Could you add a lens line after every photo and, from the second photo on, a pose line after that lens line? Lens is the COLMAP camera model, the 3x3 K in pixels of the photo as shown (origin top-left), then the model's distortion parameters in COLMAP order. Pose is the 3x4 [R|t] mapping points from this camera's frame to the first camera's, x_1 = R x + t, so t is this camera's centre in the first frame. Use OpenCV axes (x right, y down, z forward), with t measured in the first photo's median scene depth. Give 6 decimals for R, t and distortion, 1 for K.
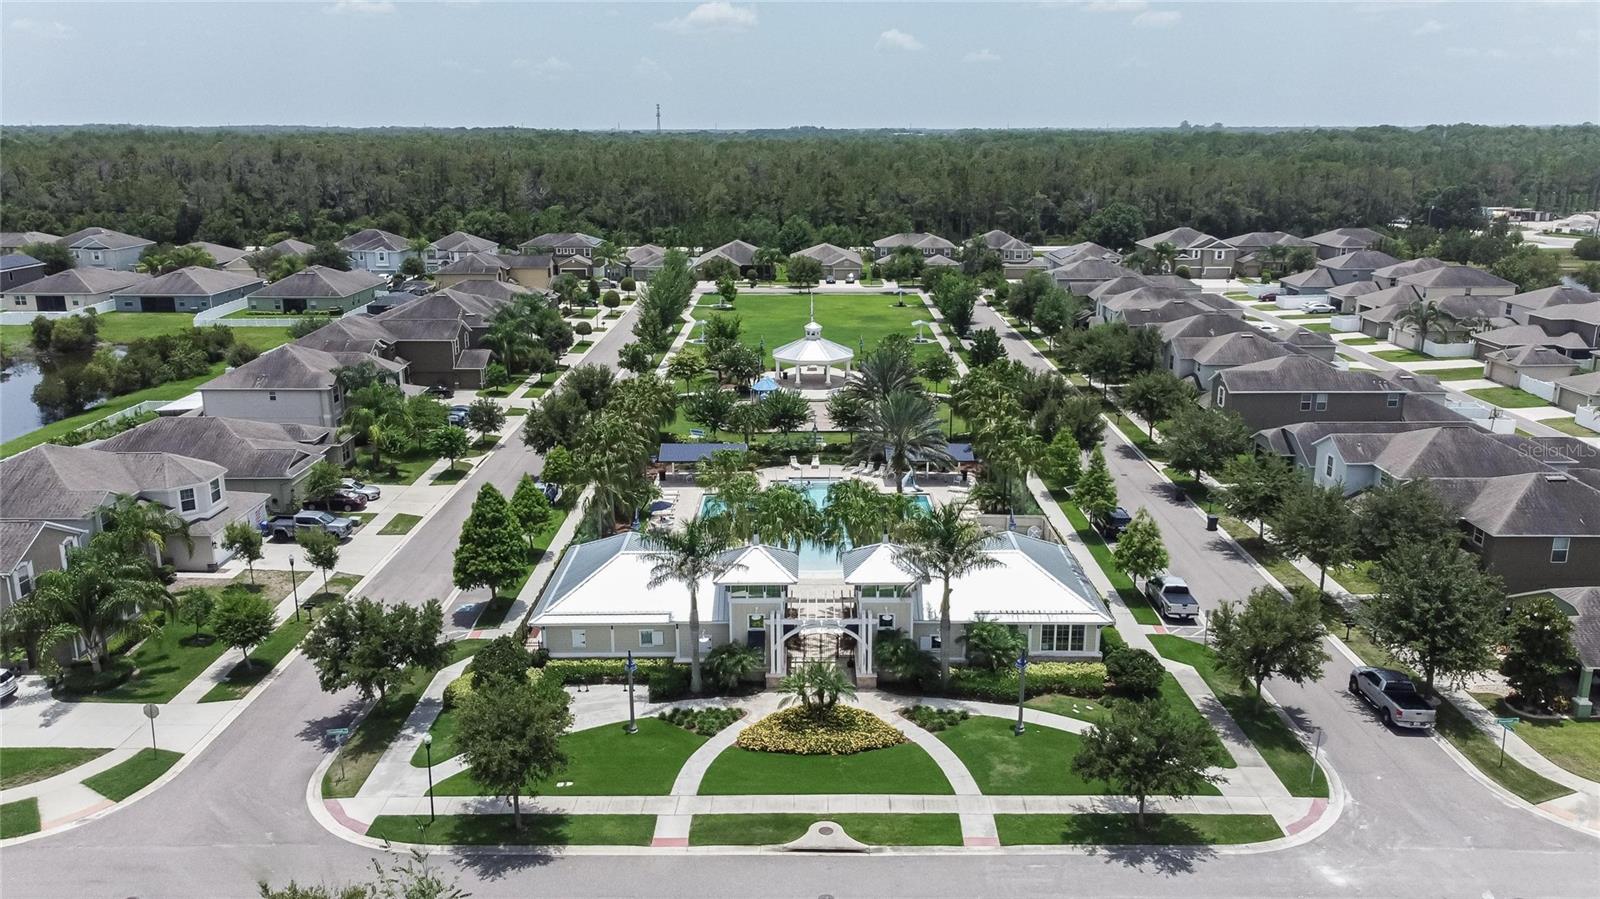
lens RADIAL K [[1235.7, 0, 800.0], [0, 1235.7, 449.5], [0, 0, 1]] dist [0.054477, -0.041377]
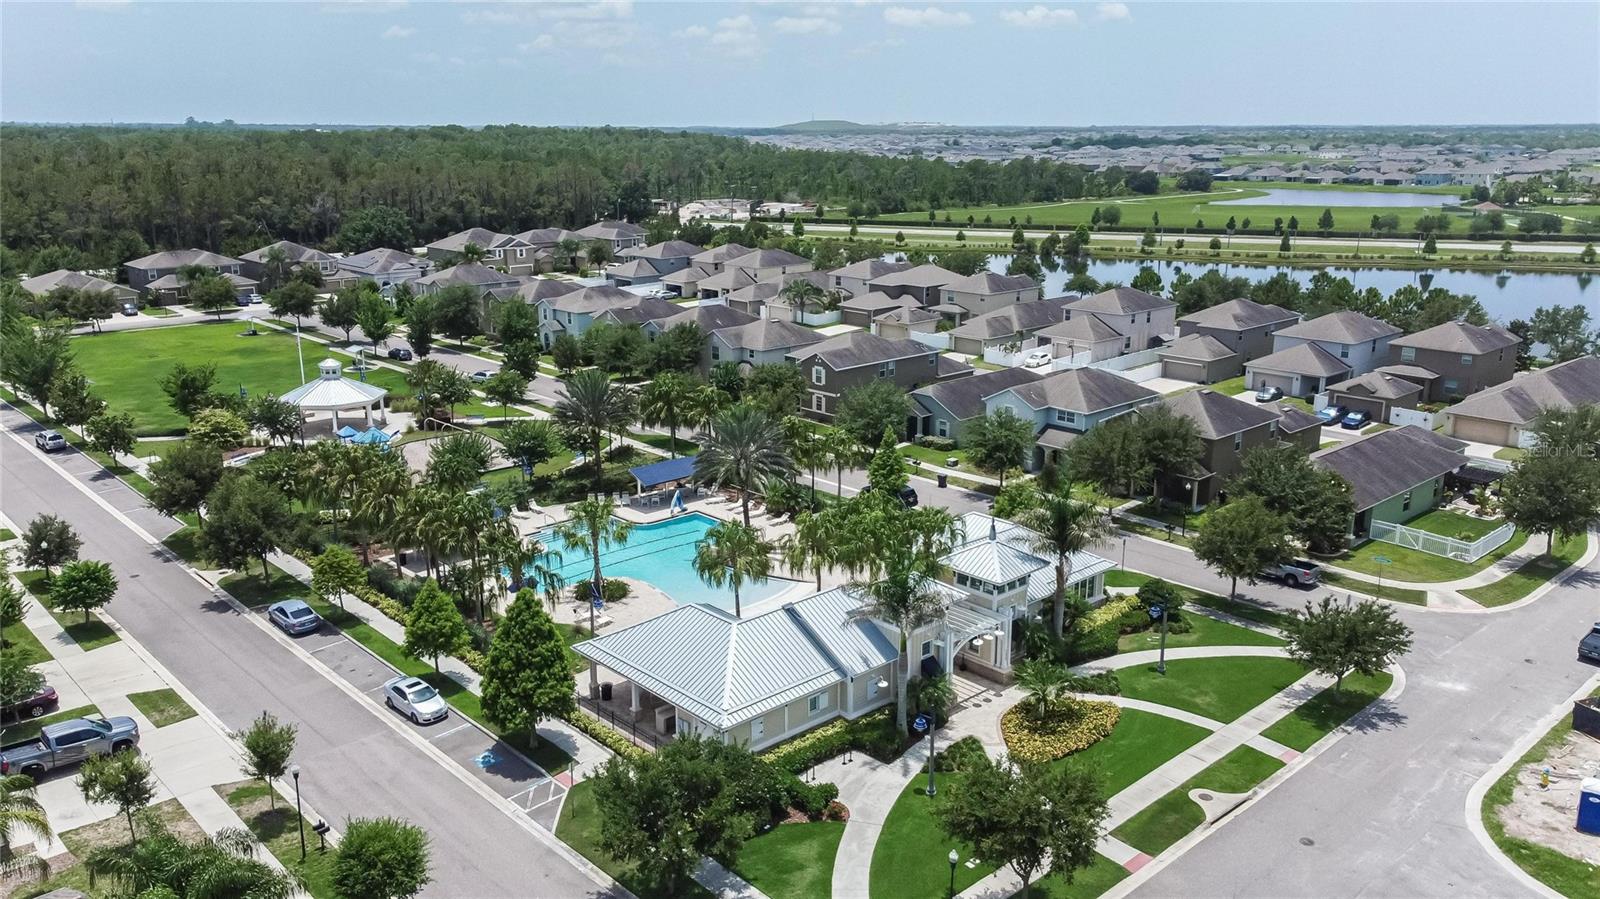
lens RADIAL K [[1235.7, 0, 800.0], [0, 1235.7, 449.5], [0, 0, 1]] dist [0.054477, -0.041377]
pose [[0.726889, -0.173000, 0.664607, -0.642901], [0.171552, 0.982811, 0.068201, -0.086100], [-0.664982, 0.064440, 0.744074, 0.298914]]
